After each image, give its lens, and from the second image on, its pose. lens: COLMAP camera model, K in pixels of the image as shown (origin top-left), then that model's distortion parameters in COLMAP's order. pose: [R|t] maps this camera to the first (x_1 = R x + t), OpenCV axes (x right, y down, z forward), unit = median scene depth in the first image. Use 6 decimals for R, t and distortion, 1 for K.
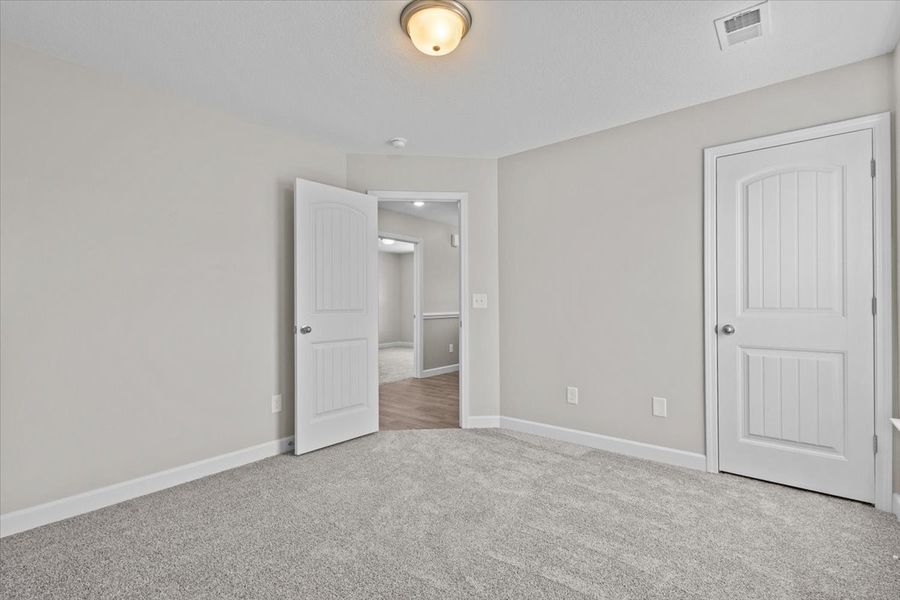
lens RADIAL K [[413.5, 0, 449.4], [0, 413.5, 301.8], [0, 0, 1]] dist [0.016732, -0.000074]
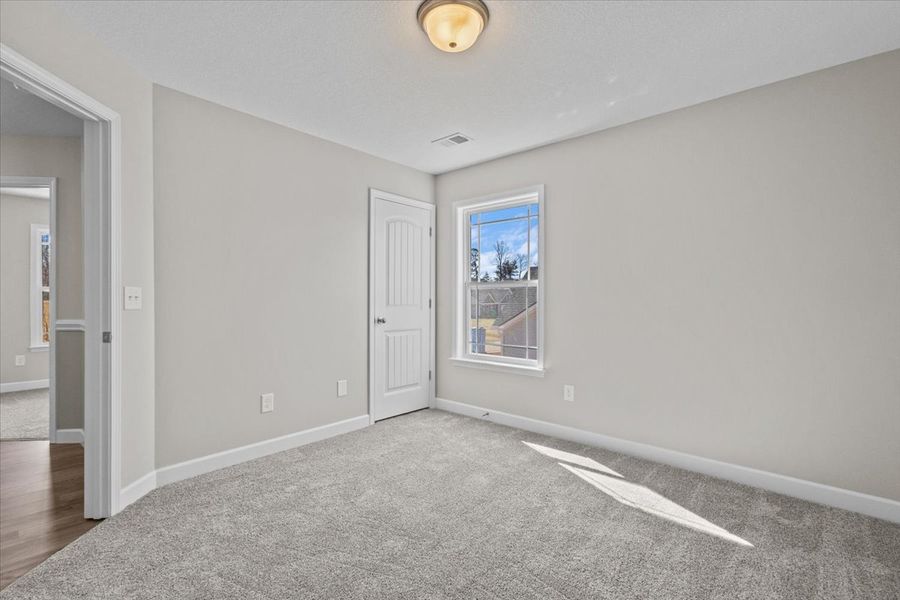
lens RADIAL K [[413.5, 0, 449.4], [0, 413.5, 301.8], [0, 0, 1]] dist [0.016732, -0.000074]
pose [[0.051790, 0.002822, 0.998654, -0.685742], [-0.004148, 0.999988, -0.002611, 0.005428], [-0.998649, -0.004007, 0.051801, 0.638982]]
